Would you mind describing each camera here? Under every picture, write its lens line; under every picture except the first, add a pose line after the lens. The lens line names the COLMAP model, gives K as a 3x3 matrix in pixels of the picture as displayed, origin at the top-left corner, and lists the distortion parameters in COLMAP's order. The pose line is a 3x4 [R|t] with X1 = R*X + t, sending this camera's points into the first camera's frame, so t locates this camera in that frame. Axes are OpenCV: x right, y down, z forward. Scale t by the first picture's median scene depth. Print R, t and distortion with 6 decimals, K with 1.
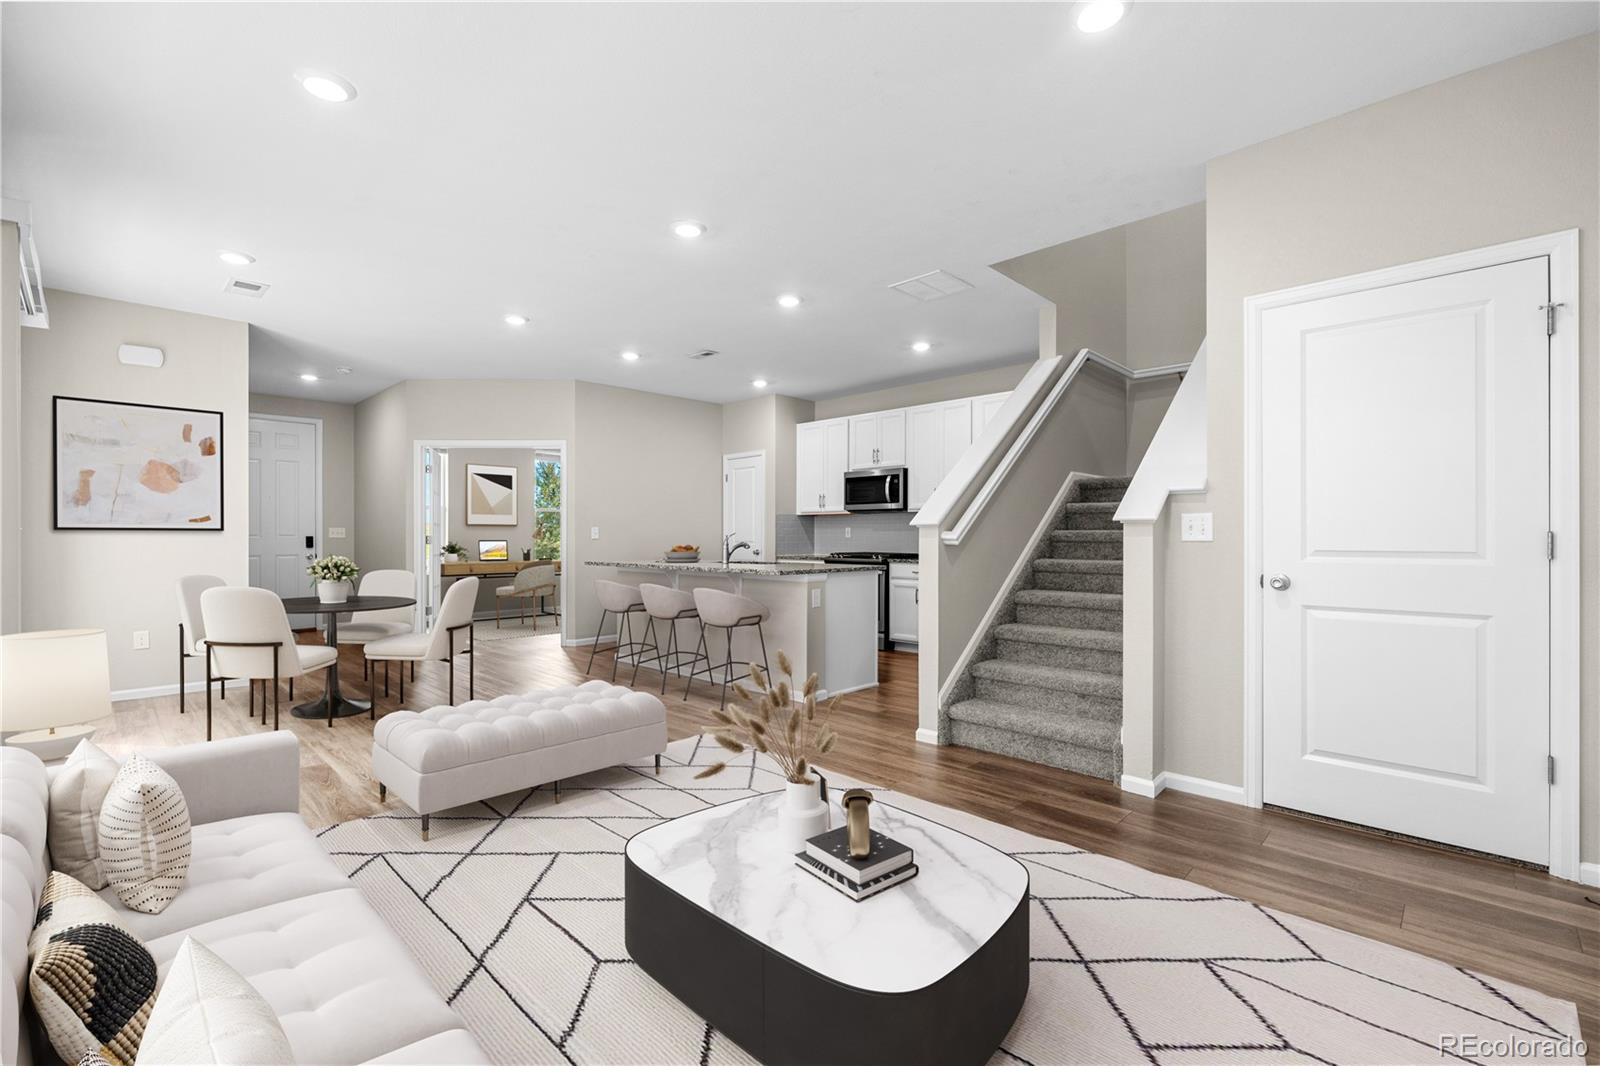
lens RADIAL K [[704.1, 0, 797.7], [0, 704.1, 532.9], [0, 0, 1]] dist [-0.001252, 0.000099]
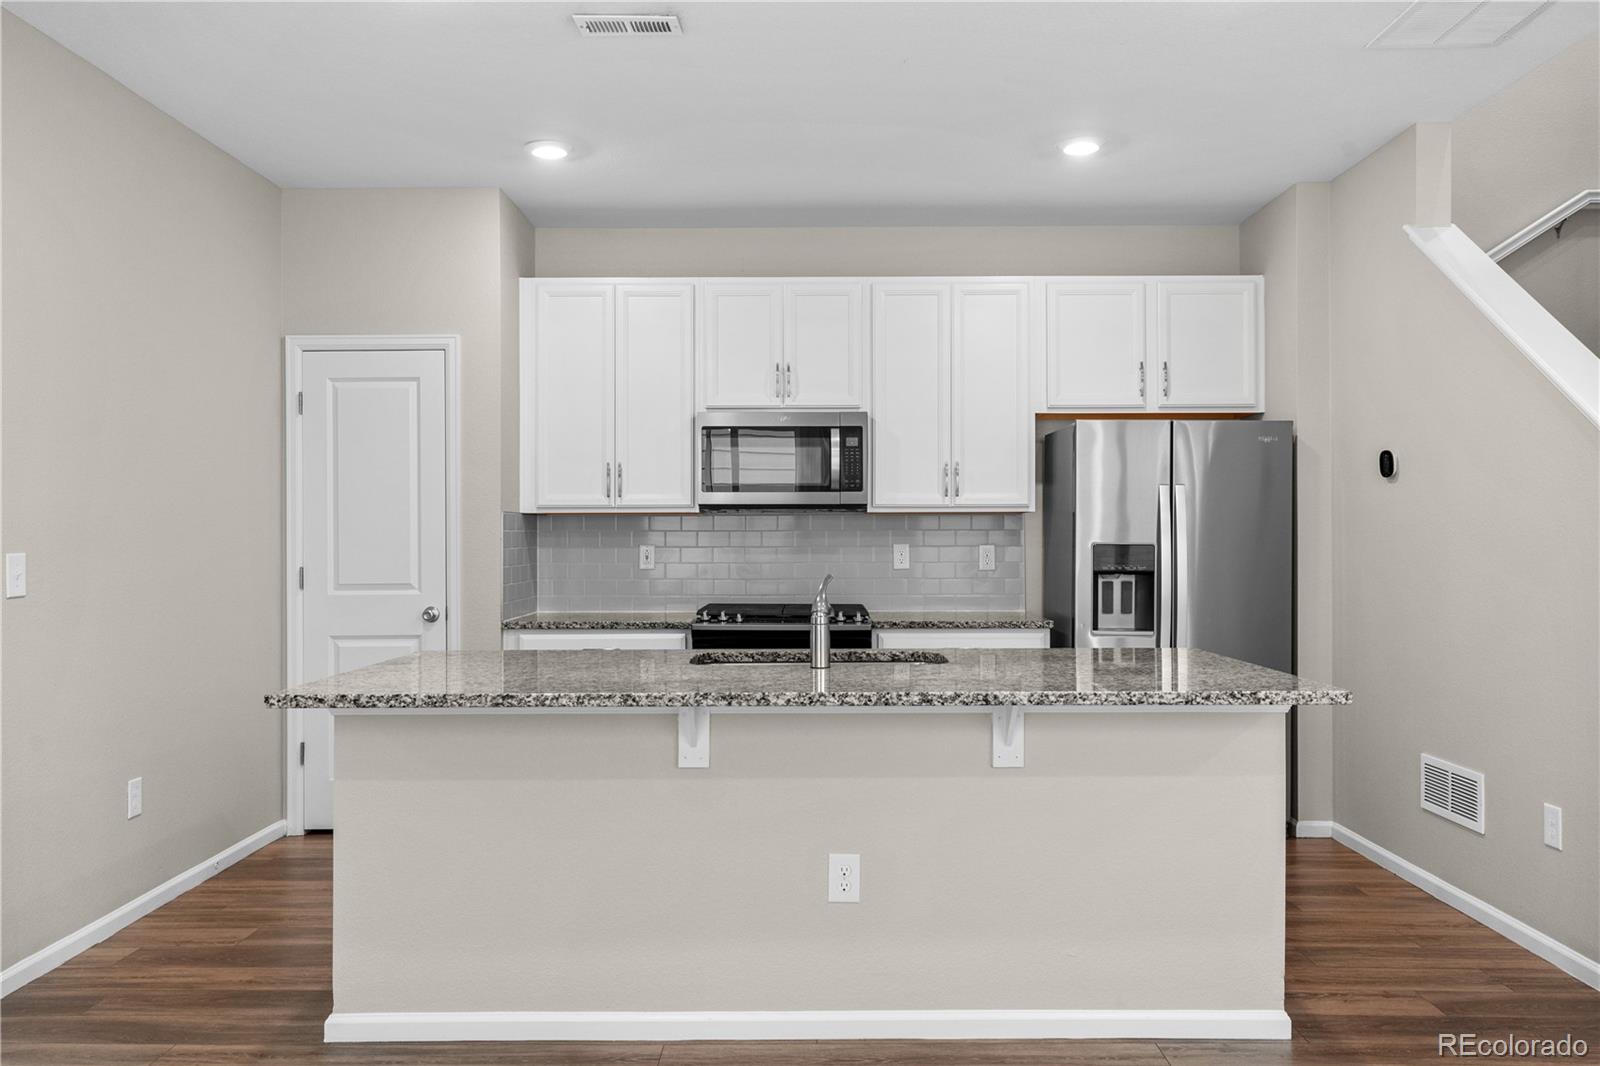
lens RADIAL K [[1228.7, 0, 800.4], [0, 1228.7, 539.2], [0, 0, 1]] dist [0.000326, 0.009220]
pose [[0.712946, -0.002519, 0.701214, -0.397497], [-0.000515, 0.999991, 0.004116, -0.015520], [-0.701218, -0.003296, 0.712939, 0.452777]]
